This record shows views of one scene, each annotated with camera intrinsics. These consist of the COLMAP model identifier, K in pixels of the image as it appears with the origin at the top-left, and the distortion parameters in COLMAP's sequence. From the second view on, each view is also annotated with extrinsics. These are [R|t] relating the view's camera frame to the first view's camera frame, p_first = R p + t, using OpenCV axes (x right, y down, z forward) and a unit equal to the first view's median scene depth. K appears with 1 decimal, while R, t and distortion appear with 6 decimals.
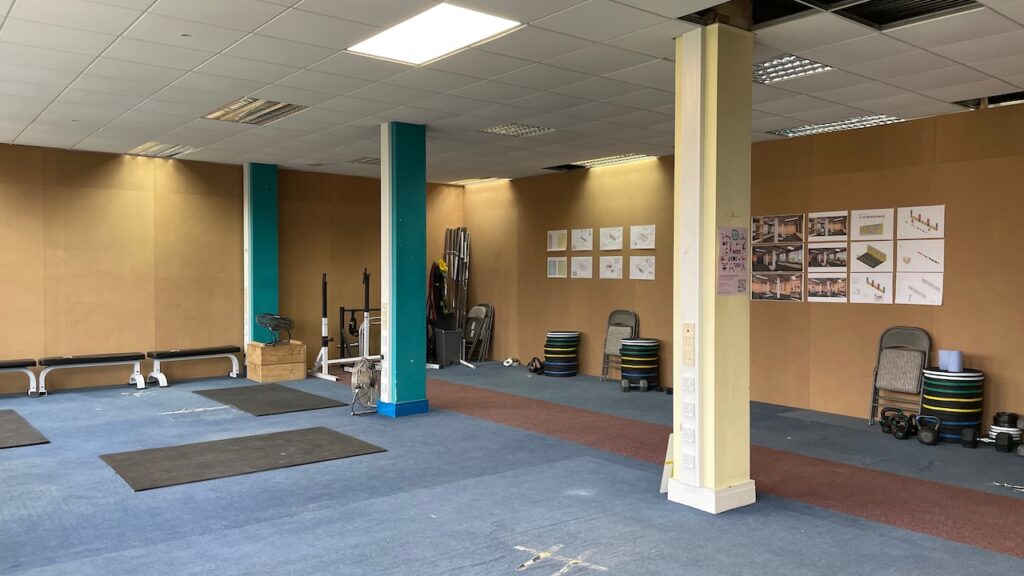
lens RADIAL K [[780.9, 0, 507.8], [0, 780.9, 290.1], [0, 0, 1]] dist [0.052038, -0.019698]
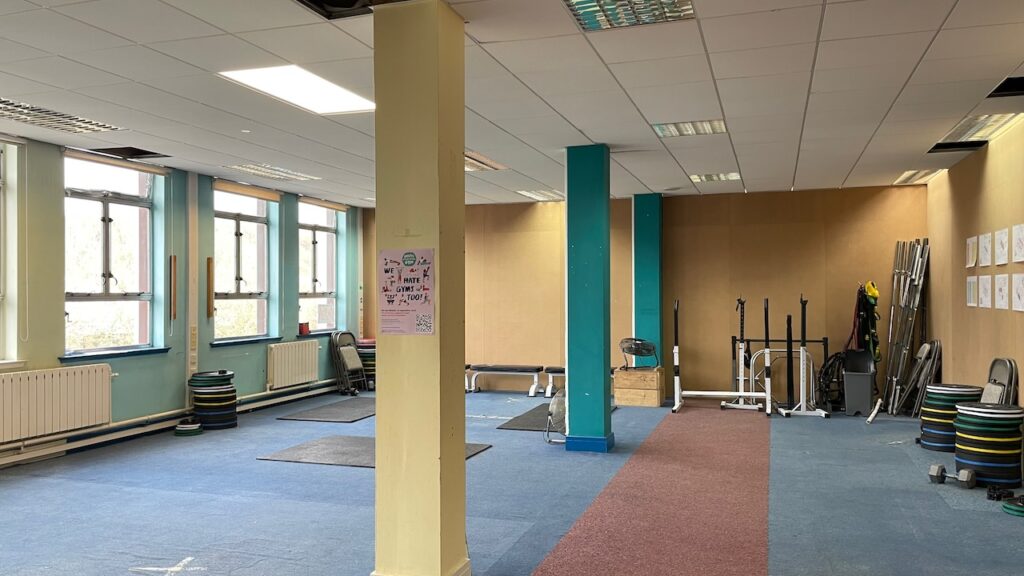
lens RADIAL K [[780.9, 0, 511.7], [0, 780.9, 283.9], [0, 0, 1]] dist [0.052038, -0.019698]
pose [[0.539378, -0.014764, -0.841934, 1.022770], [-0.014929, 0.999521, -0.027092, -0.025585], [0.841932, 0.027182, 0.538899, 0.669303]]
